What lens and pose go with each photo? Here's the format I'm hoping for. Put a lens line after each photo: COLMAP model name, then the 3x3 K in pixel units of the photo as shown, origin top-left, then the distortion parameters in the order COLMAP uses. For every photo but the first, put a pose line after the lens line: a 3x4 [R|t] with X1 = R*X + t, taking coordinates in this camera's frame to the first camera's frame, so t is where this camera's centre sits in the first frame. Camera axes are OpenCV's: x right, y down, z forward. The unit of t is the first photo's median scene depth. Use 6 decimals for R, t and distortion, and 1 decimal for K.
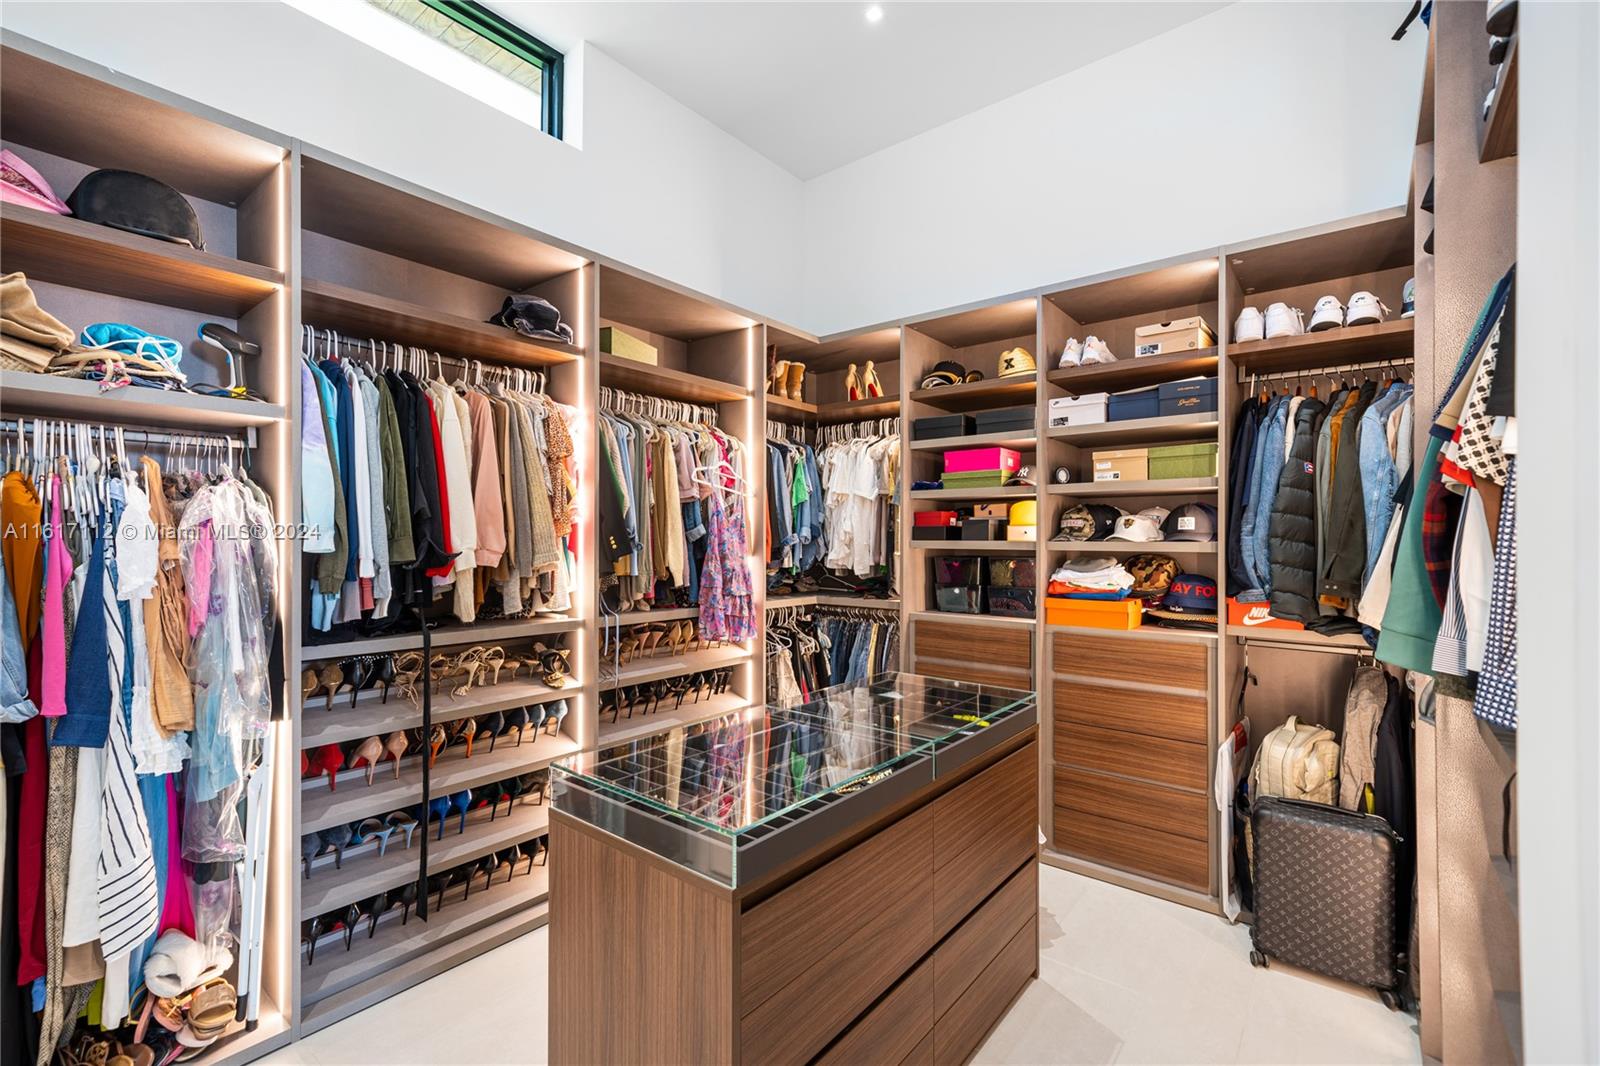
lens RADIAL K [[709.7, 0, 805.5], [0, 709.7, 536.5], [0, 0, 1]] dist [-0.002478, -0.000361]
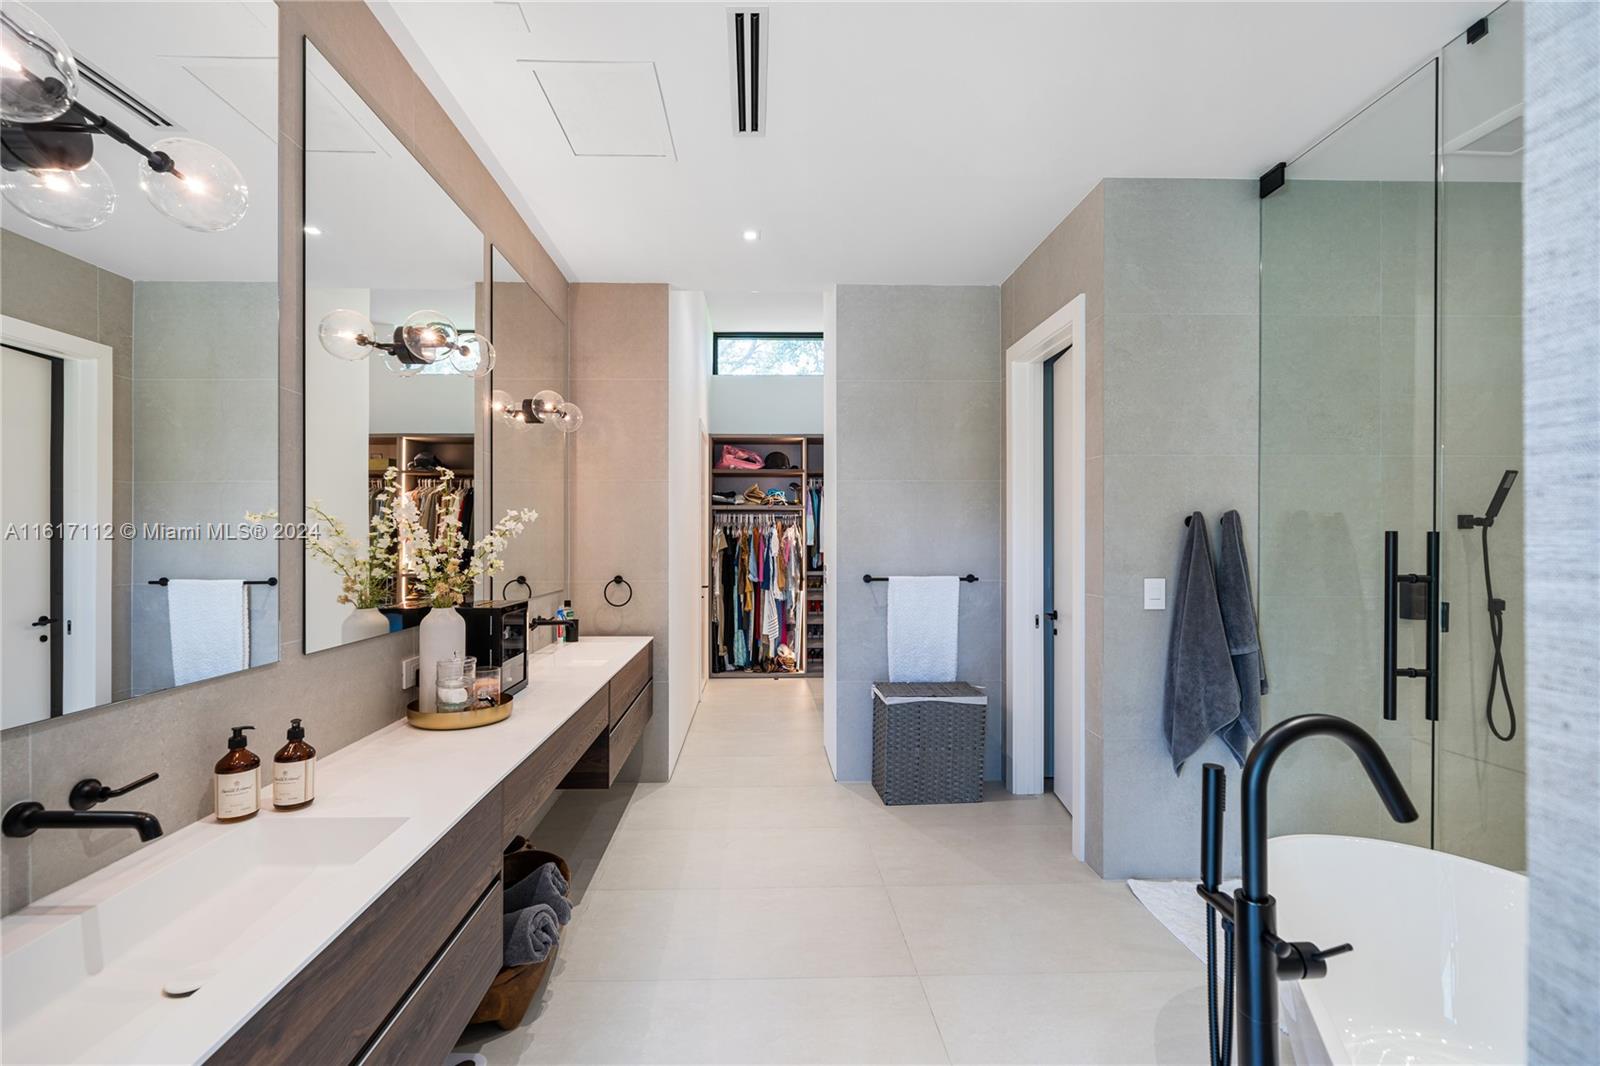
lens RADIAL K [[709.7, 0, 792.7], [0, 709.7, 536.0], [0, 0, 1]] dist [-0.002478, -0.000361]
pose [[0.657314, -0.000839, -0.753616, 1.148383], [0.001851, 0.999998, 0.000501, -0.016713], [0.753615, -0.001724, 0.657314, -0.841864]]
